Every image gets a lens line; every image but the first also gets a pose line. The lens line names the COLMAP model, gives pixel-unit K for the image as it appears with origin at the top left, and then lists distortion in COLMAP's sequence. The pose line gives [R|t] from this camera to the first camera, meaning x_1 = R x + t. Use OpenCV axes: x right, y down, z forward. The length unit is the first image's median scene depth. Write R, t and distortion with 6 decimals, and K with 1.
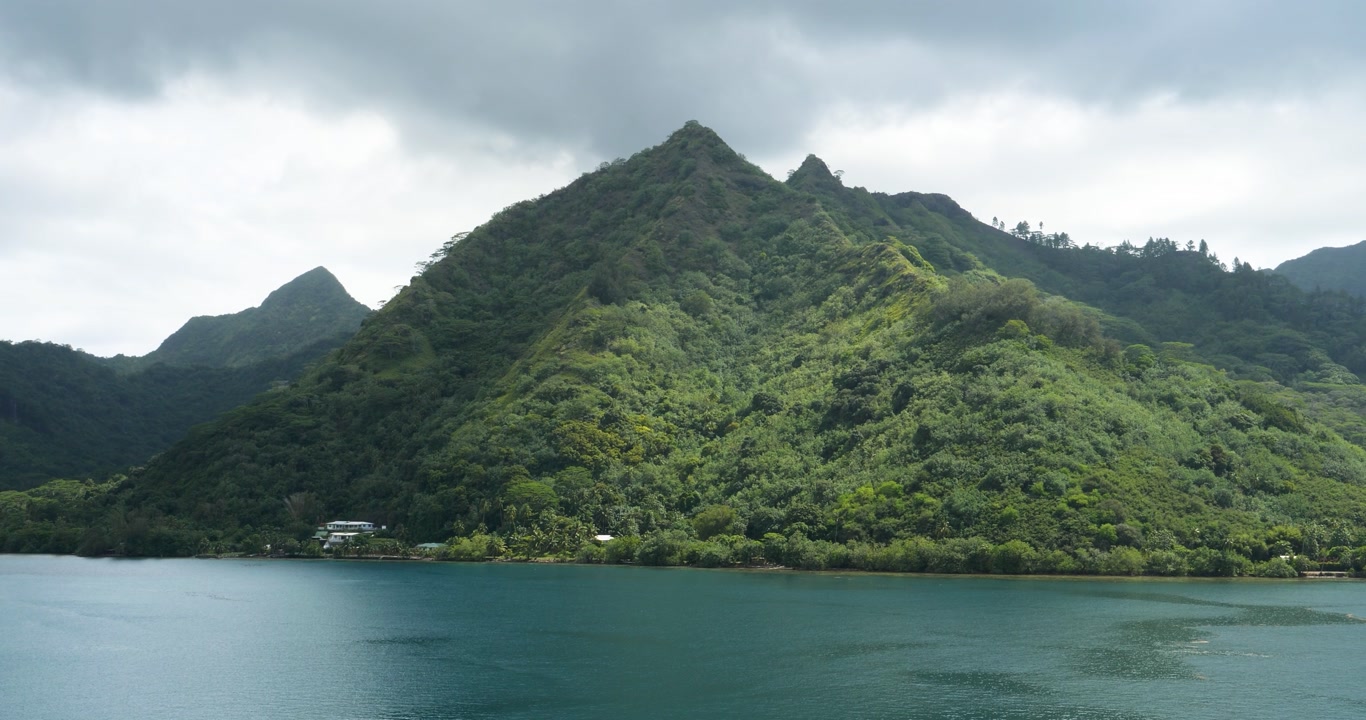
lens RADIAL K [[1540.3, 0, 683.0], [0, 1540.3, 360.0], [0, 0, 1]] dist [0.015509, 0.003911]
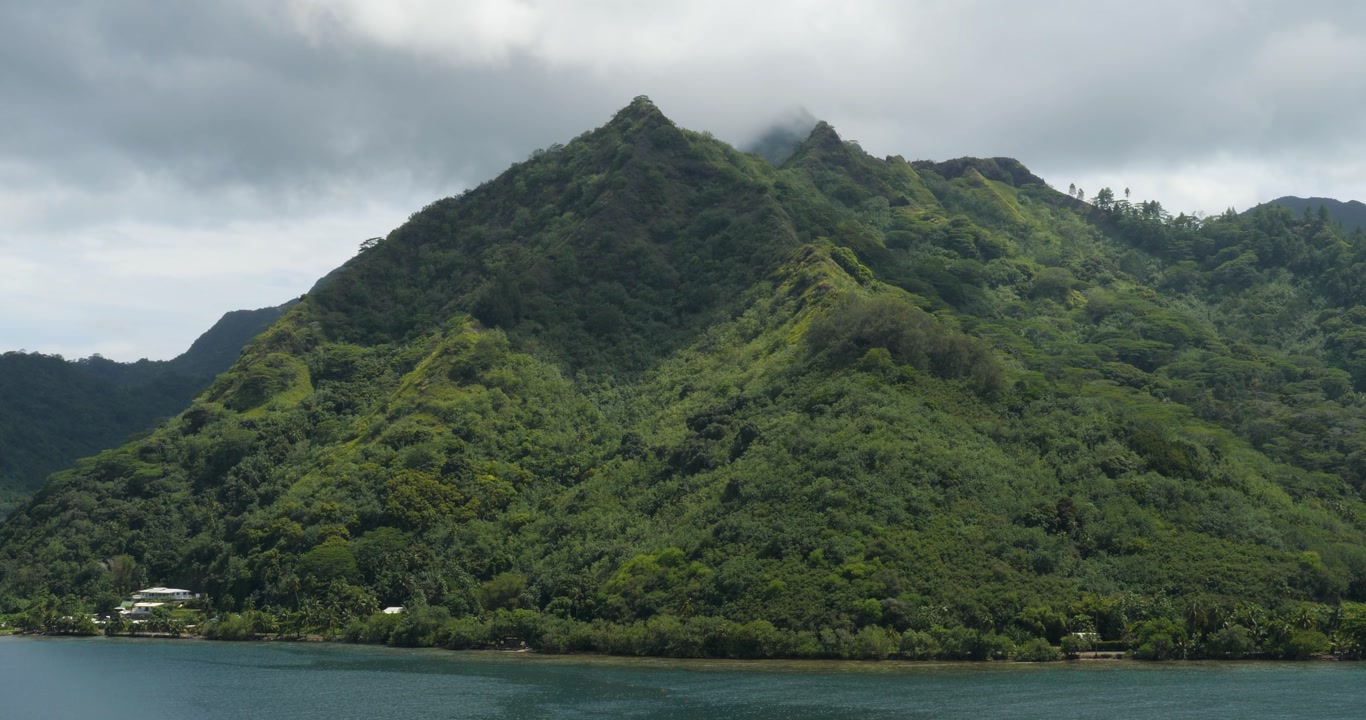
lens RADIAL K [[1903.7, 0, 683.0], [0, 1903.7, 360.0], [0, 0, 1]] dist [0.011385, -0.016857]
pose [[0.994293, -0.025914, -0.103487, 0.182960], [0.027146, 0.999576, 0.010512, -0.028326], [0.103171, -0.013261, 0.994575, -0.056274]]
